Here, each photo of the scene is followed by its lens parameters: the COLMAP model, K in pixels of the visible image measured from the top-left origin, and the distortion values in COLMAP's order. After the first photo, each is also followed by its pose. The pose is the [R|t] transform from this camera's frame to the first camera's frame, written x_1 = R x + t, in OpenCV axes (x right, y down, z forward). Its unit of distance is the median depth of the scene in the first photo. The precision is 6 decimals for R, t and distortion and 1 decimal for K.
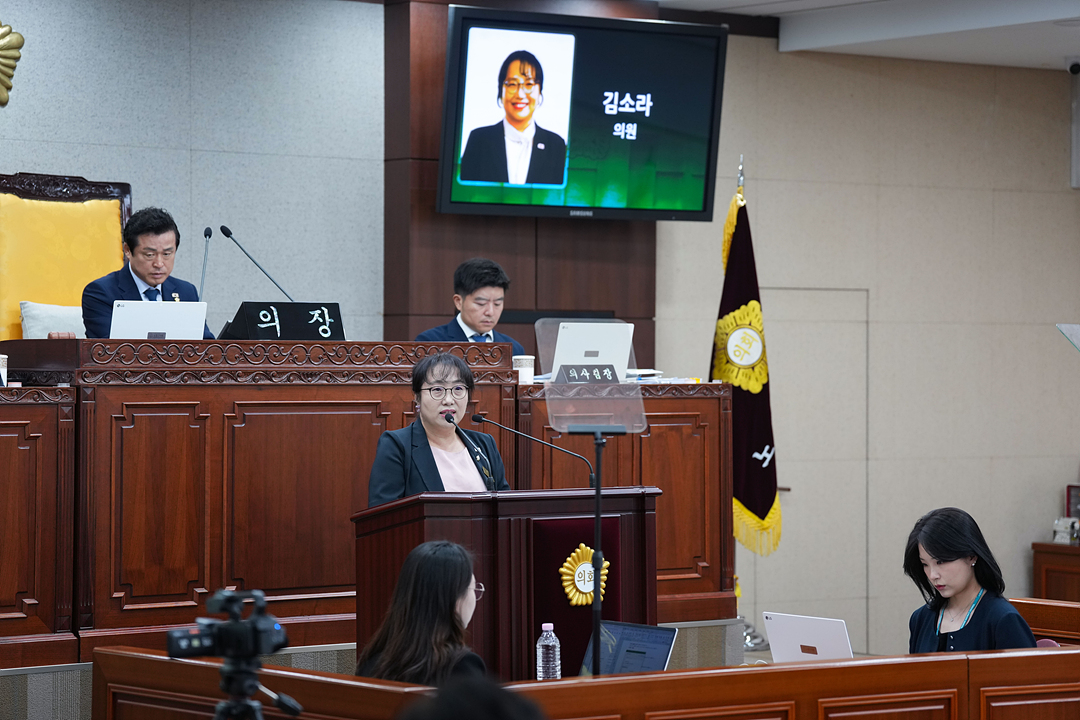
lens RADIAL K [[3340.8, 0, 543.0], [0, 3340.8, 336.5], [0, 0, 1]] dist [0.506692, -0.985553]
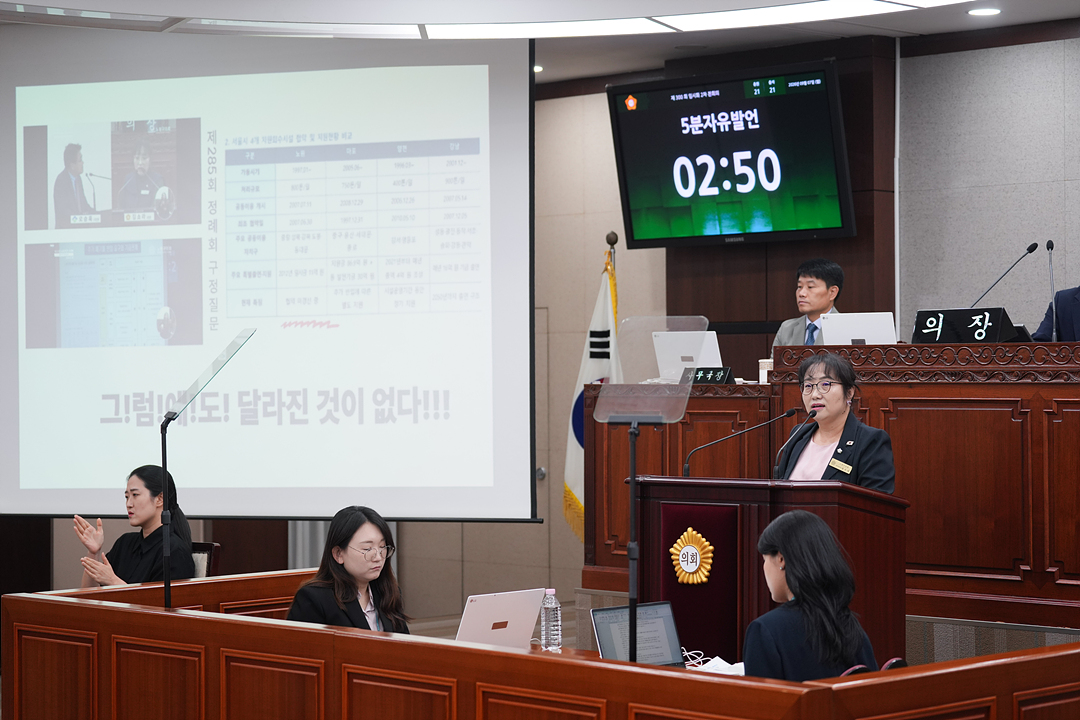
lens RADIAL K [[2357.3, 0, 540.0], [0, 2357.3, 360.0], [0, 0, 1]] dist [0.004408, 0.323464]
pose [[0.124299, -0.011713, -0.992176, 0.688172], [0.010312, 0.999892, -0.010513, 0.013549], [0.992191, -0.008924, 0.124406, 0.770442]]
